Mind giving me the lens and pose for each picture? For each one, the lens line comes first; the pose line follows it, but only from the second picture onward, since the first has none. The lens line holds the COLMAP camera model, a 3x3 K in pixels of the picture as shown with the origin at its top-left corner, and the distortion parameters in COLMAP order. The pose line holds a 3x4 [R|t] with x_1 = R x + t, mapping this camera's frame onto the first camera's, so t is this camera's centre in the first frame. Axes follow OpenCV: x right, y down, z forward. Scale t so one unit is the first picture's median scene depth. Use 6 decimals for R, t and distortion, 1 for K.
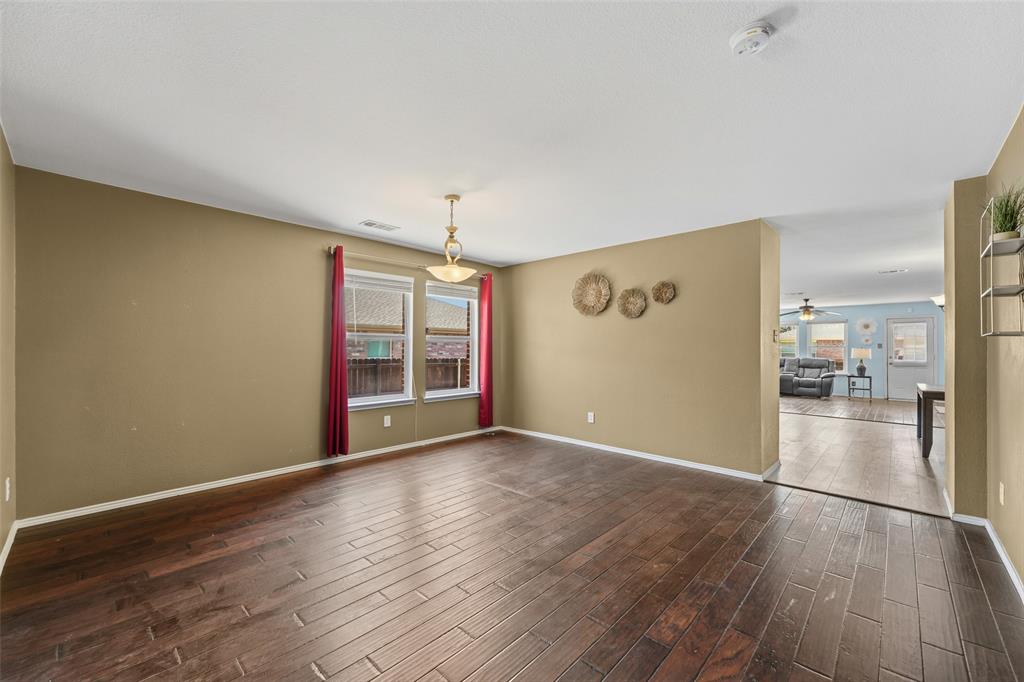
lens RADIAL K [[402.3, 0, 506.3], [0, 402.3, 345.8], [0, 0, 1]] dist [-0.000852, -0.000347]
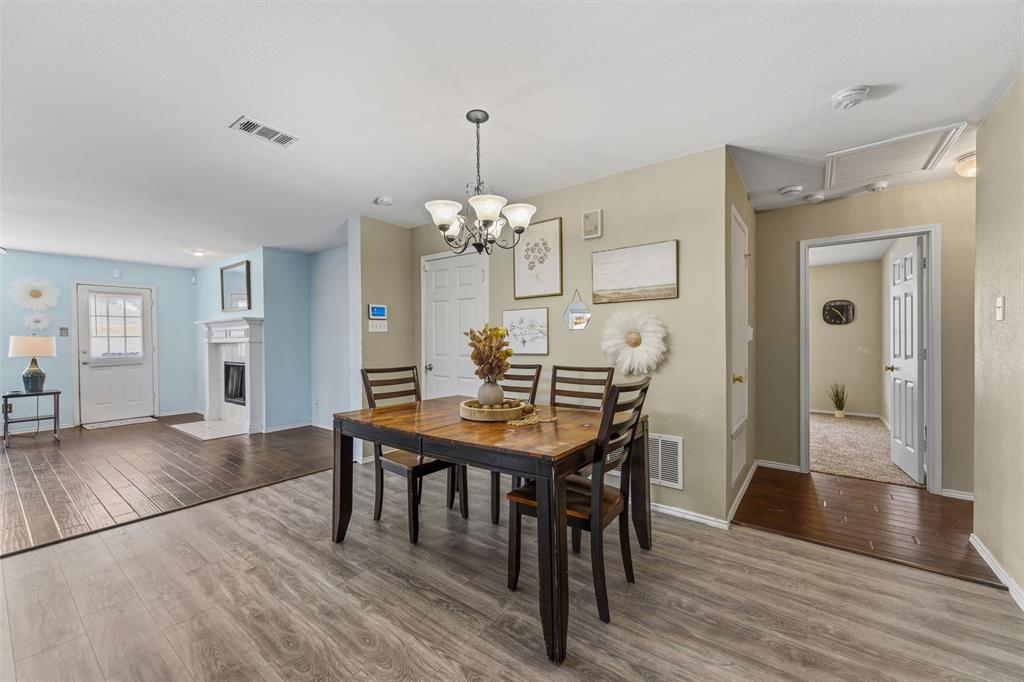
lens RADIAL K [[402.3, 0, 502.9], [0, 402.3, 343.4], [0, 0, 1]] dist [-0.000852, -0.000347]
pose [[-0.120824, -0.016152, 0.992543, 0.307844], [-0.001159, 0.999869, 0.016130, 0.006288], [-0.992673, 0.000798, -0.120827, 0.461553]]
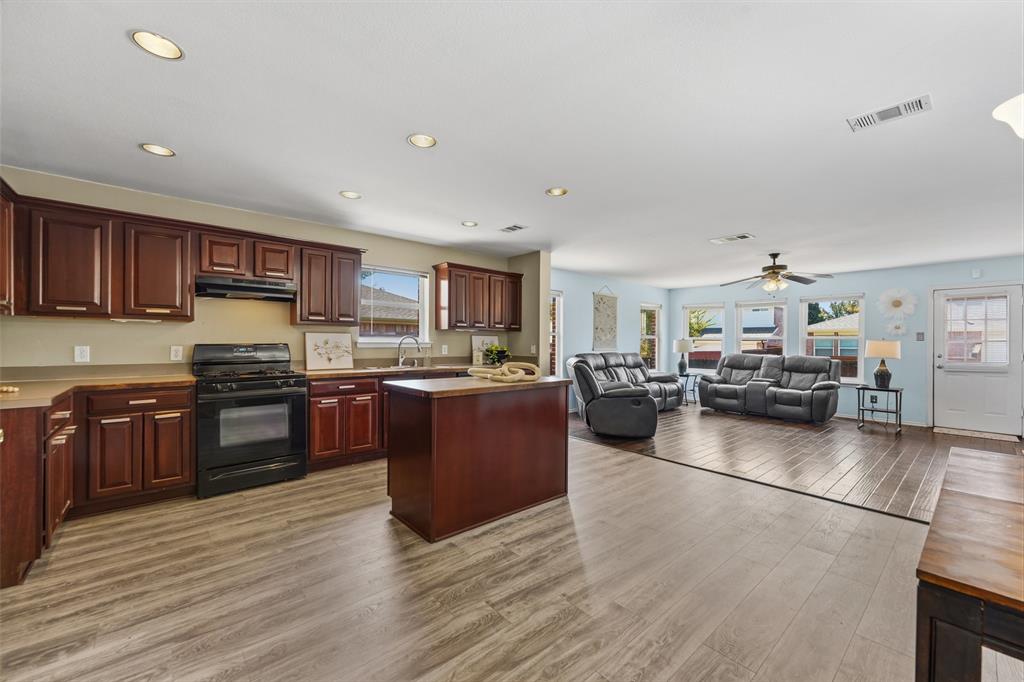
lens RADIAL K [[402.3, 0, 507.2], [0, 402.3, 342.6], [0, 0, 1]] dist [-0.000852, -0.000347]
pose [[0.995382, 0.003239, -0.095938, 0.375858], [-0.002587, 0.999973, 0.006918, 0.006317], [0.095958, -0.006638, 0.995363, 0.349097]]
